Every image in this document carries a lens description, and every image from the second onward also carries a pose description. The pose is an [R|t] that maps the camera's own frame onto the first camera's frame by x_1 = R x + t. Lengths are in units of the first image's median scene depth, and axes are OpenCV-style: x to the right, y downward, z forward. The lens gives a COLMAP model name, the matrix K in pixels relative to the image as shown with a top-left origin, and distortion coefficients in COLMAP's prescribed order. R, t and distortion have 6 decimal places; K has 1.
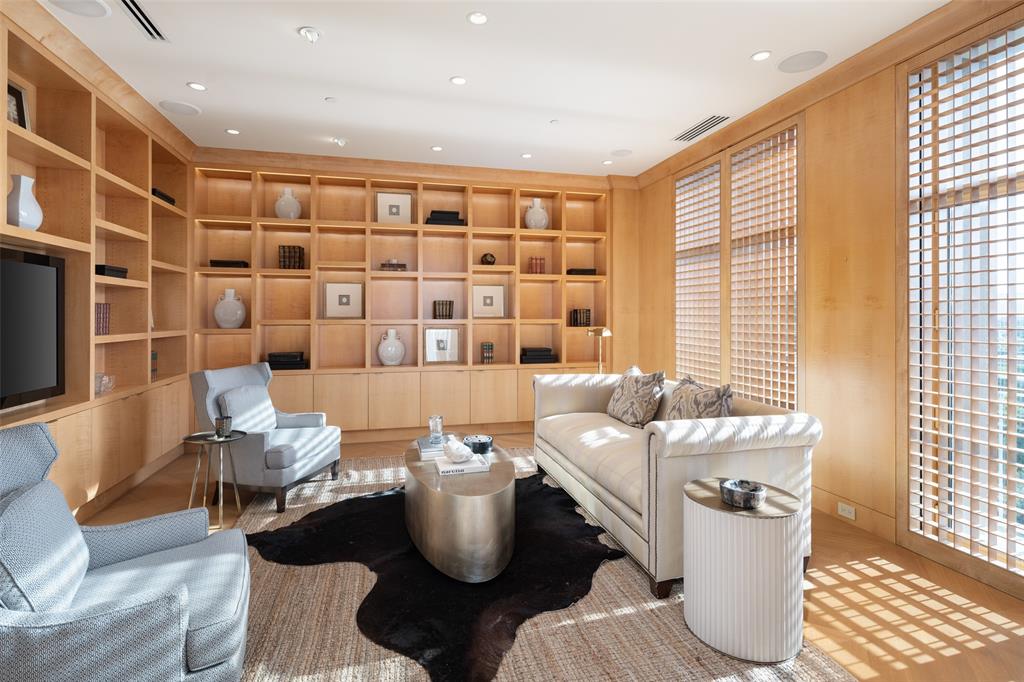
lens RADIAL K [[496.4, 0, 510.6], [0, 496.4, 314.9], [0, 0, 1]] dist [0.000086, -0.000900]
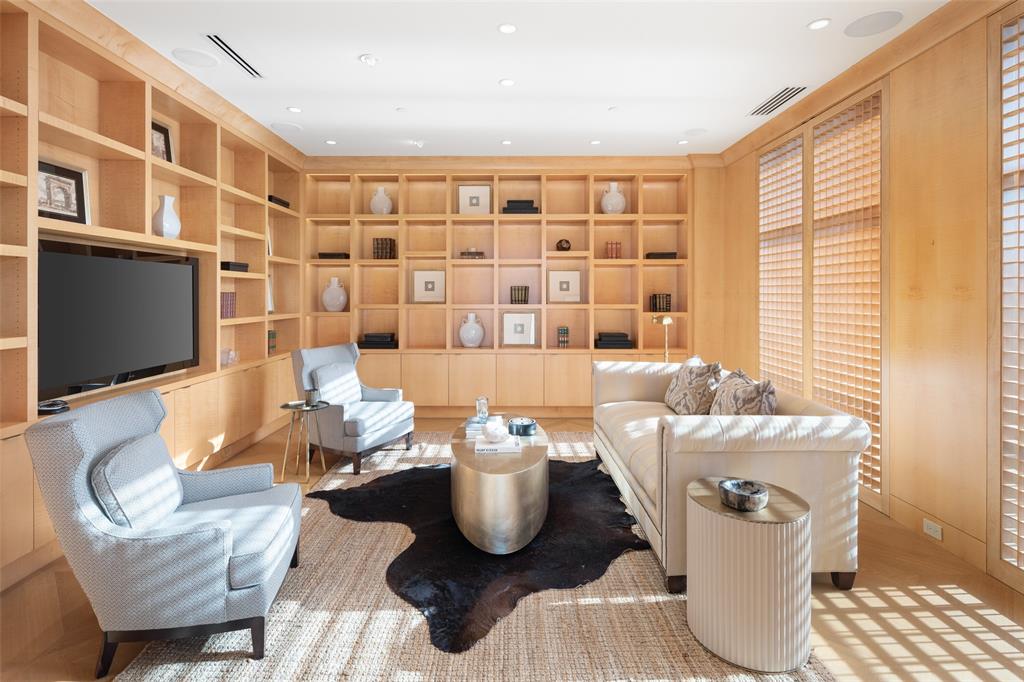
lens RADIAL K [[501.8, 0, 511.1], [0, 501.8, 295.1], [0, 0, 1]] dist [-0.000637, -0.000319]
pose [[0.969558, 0.000741, -0.244862, 0.132911], [0.000102, 0.999994, 0.003429, -0.017284], [0.244863, -0.003349, 0.969552, -0.030452]]
